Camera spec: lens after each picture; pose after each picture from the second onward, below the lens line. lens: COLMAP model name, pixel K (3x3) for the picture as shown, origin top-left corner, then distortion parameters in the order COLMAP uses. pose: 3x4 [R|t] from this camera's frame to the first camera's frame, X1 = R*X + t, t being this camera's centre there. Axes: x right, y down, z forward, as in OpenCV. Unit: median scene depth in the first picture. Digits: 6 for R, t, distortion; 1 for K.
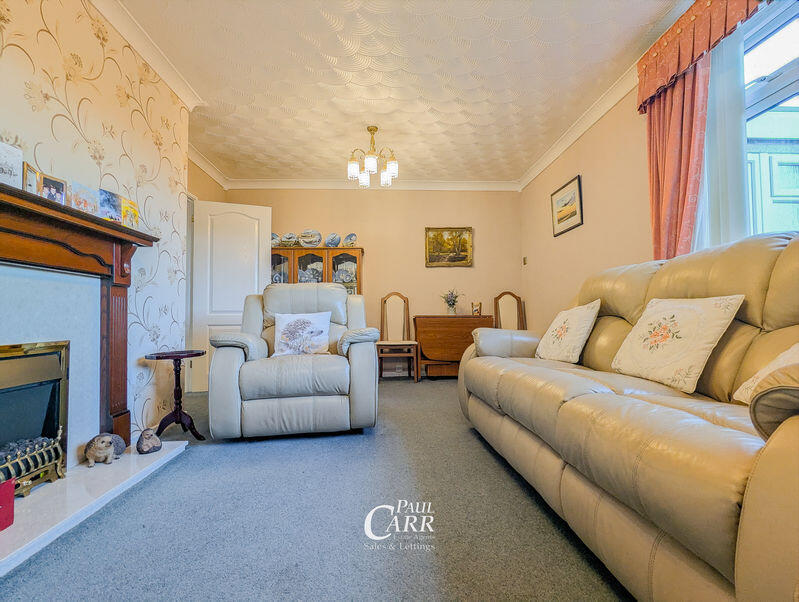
lens RADIAL K [[381.2, 0, 402.3], [0, 381.2, 305.3], [0, 0, 1]] dist [-0.000687, -0.000705]
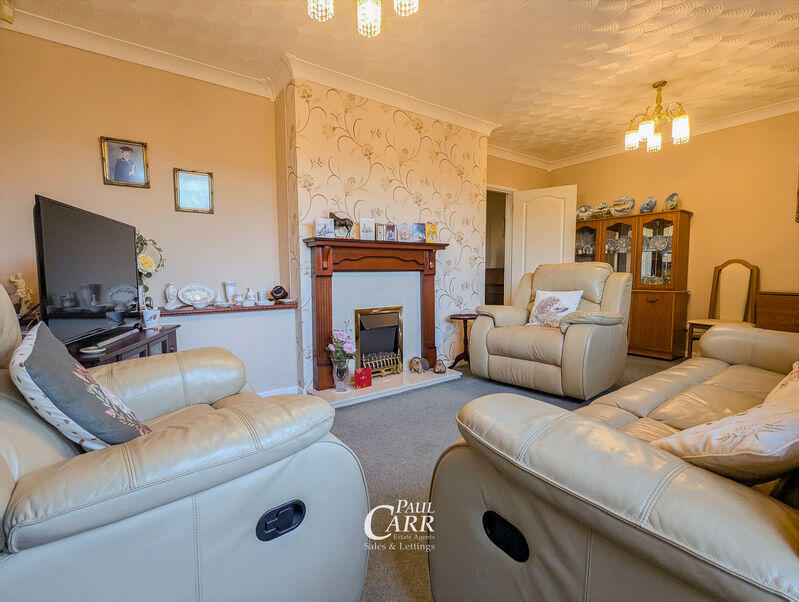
lens RADIAL K [[381.4, 0, 399.5], [0, 381.4, 301.0], [0, 0, 1]] dist [-0.003285, -0.000487]
pose [[0.542973, 0.074468, -0.836442, 0.558967], [0.027365, 0.993962, 0.106256, -0.106611], [0.839304, -0.080584, 0.537657, -0.040451]]
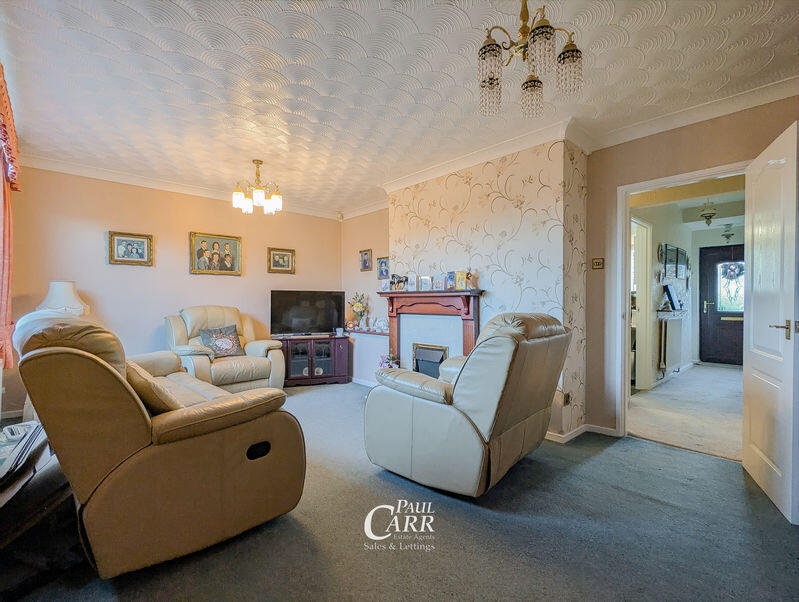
lens RADIAL K [[381.2, 0, 402.3], [0, 381.2, 305.3], [0, 0, 1]] dist [-0.000687, -0.000705]
pose [[-0.775355, -0.050093, -0.629536, 0.463896], [-0.025888, 0.998532, -0.047569, -0.033400], [0.630995, -0.020586, -0.775514, 1.878733]]
